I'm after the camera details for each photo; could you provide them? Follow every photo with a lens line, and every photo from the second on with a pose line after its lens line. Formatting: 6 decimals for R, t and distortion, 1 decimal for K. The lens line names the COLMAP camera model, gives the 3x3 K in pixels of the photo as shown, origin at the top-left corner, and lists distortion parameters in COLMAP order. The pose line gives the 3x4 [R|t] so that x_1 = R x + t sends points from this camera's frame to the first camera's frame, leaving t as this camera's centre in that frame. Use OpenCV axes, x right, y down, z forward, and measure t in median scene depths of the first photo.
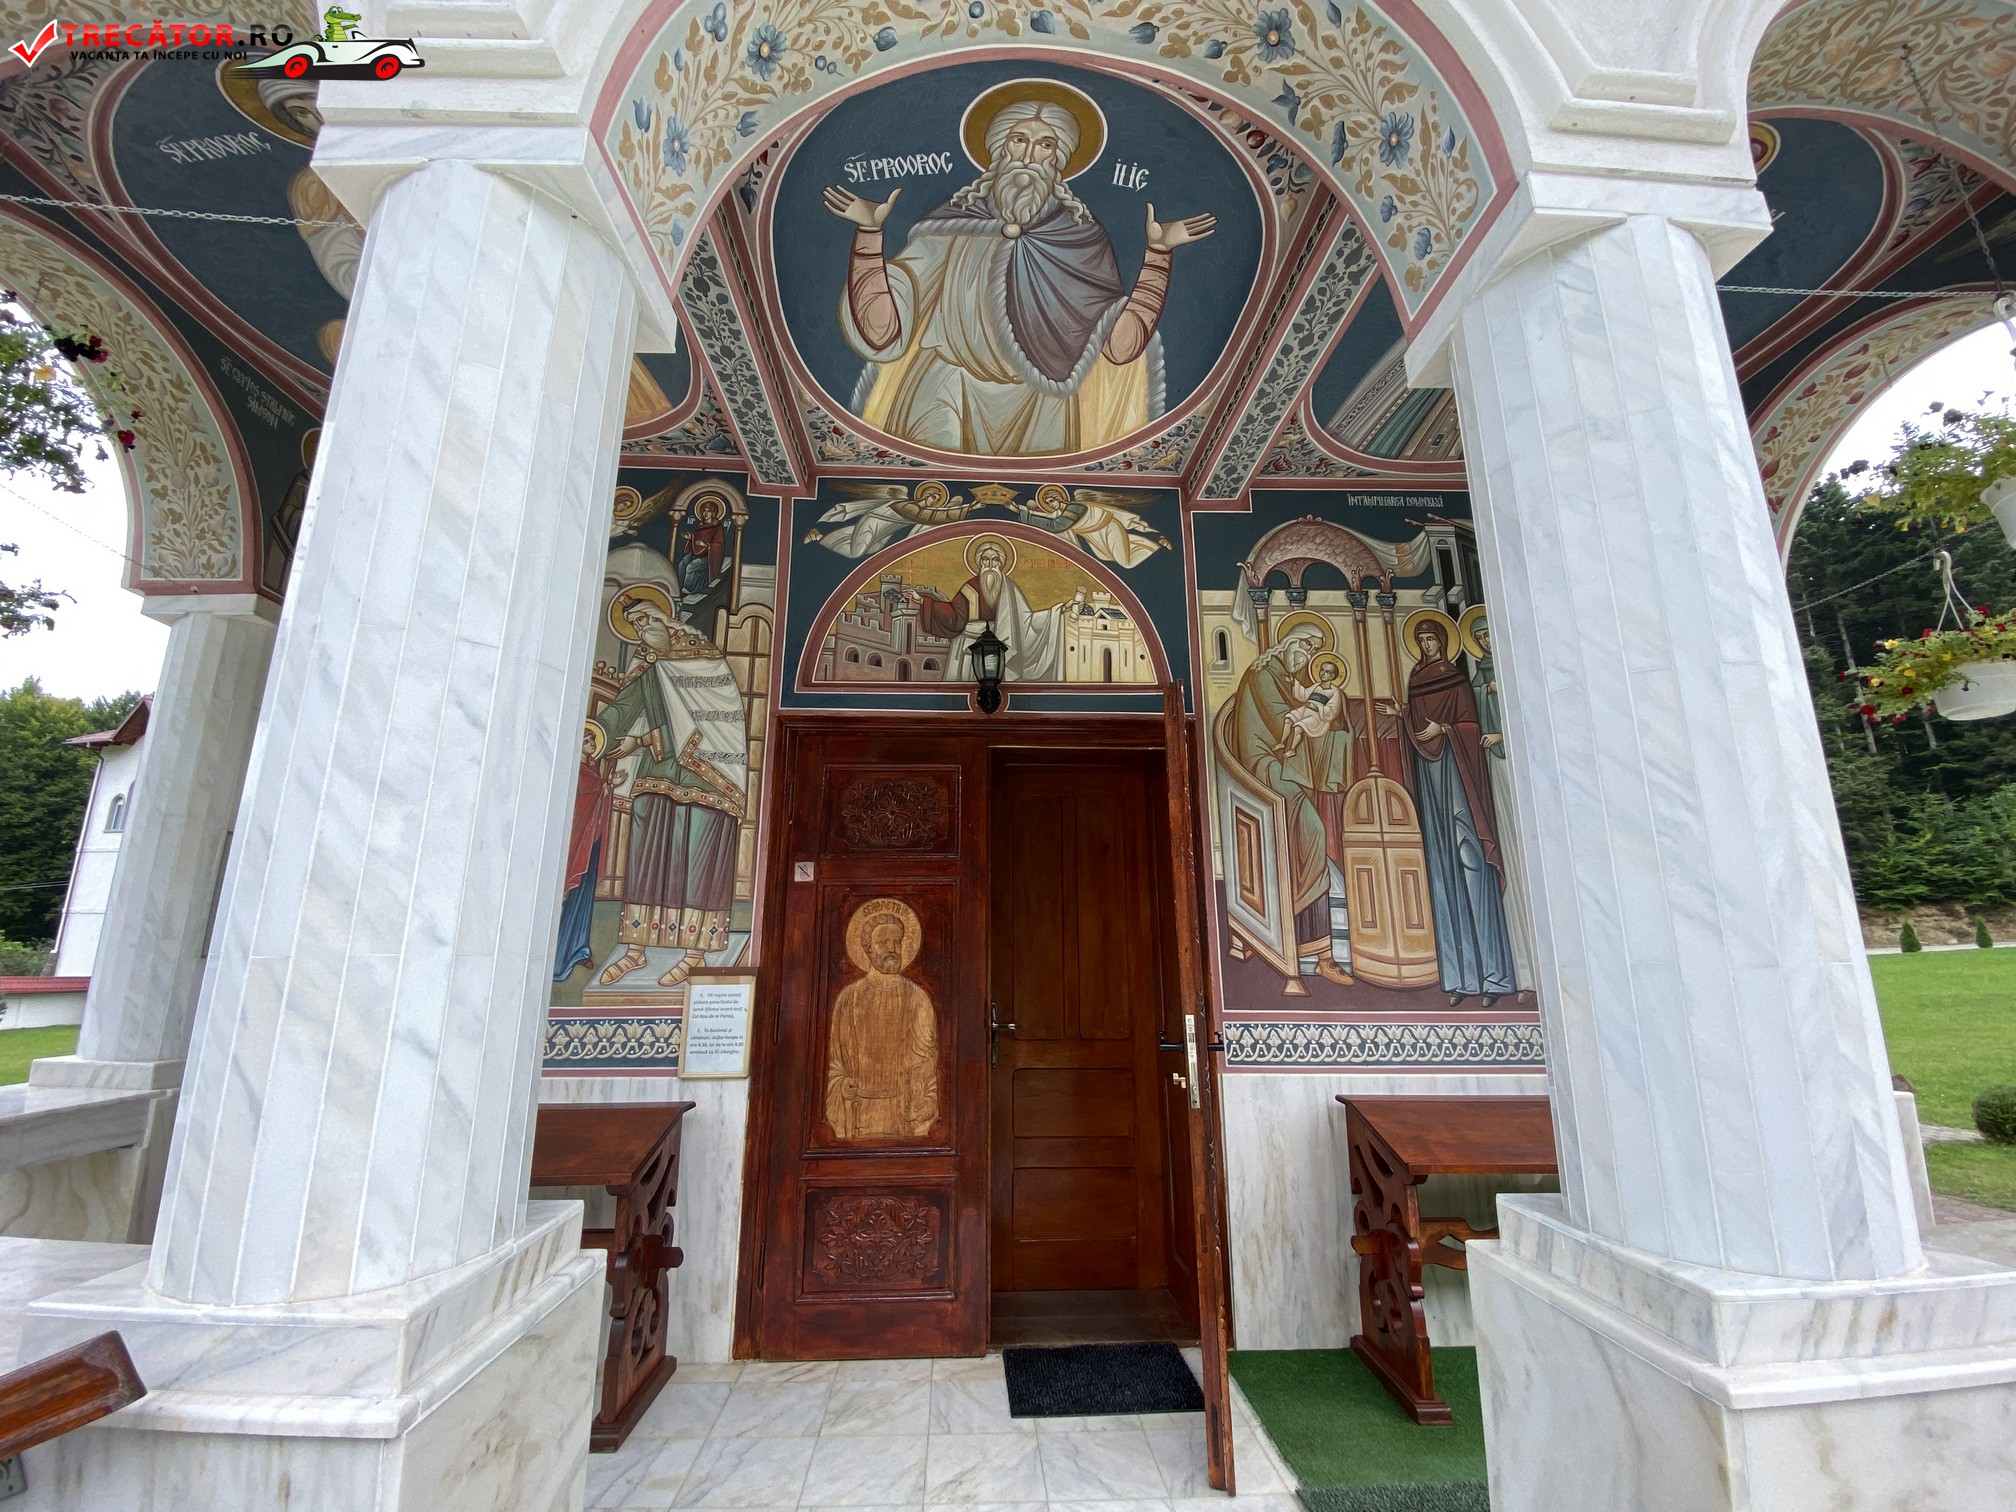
lens RADIAL K [[813.5, 0, 1013.7], [0, 813.5, 760.0], [0, 0, 1]] dist [-0.016678, -0.000525]
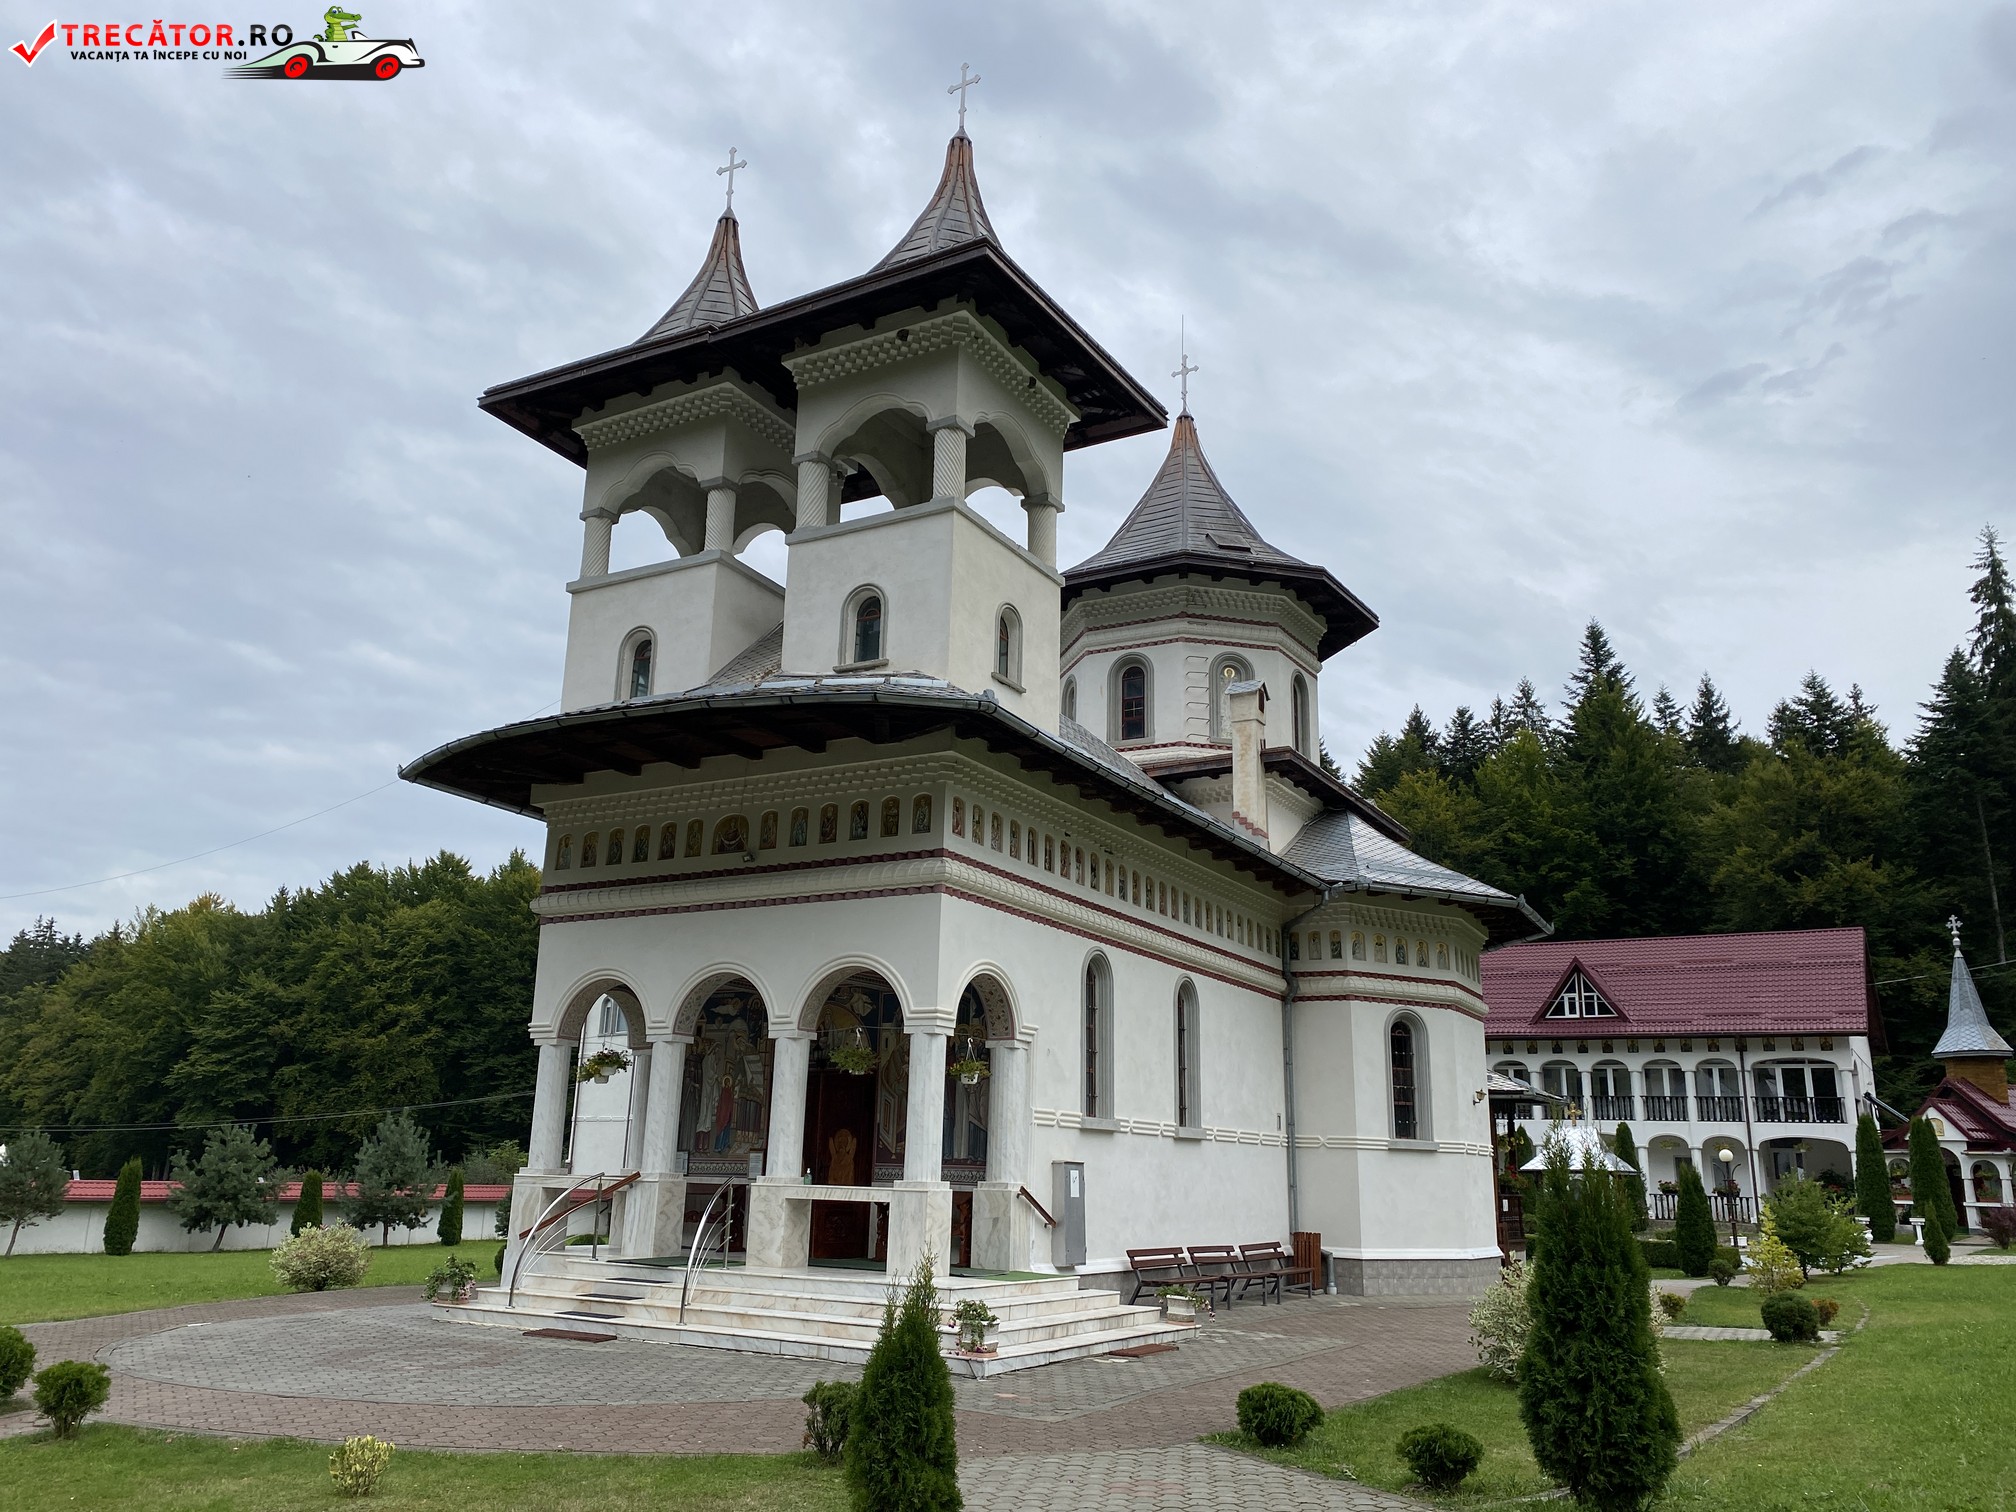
lens RADIAL K [[1515.1, 0, 1005.4], [0, 1515.1, 753.5], [0, 0, 1]] dist [0.015802, 0.001916]
pose [[0.833838, -0.128584, -0.536823, 3.753507], [0.103776, 0.991667, -0.076339, -0.725787], [0.542166, 0.007946, 0.840234, -3.467108]]
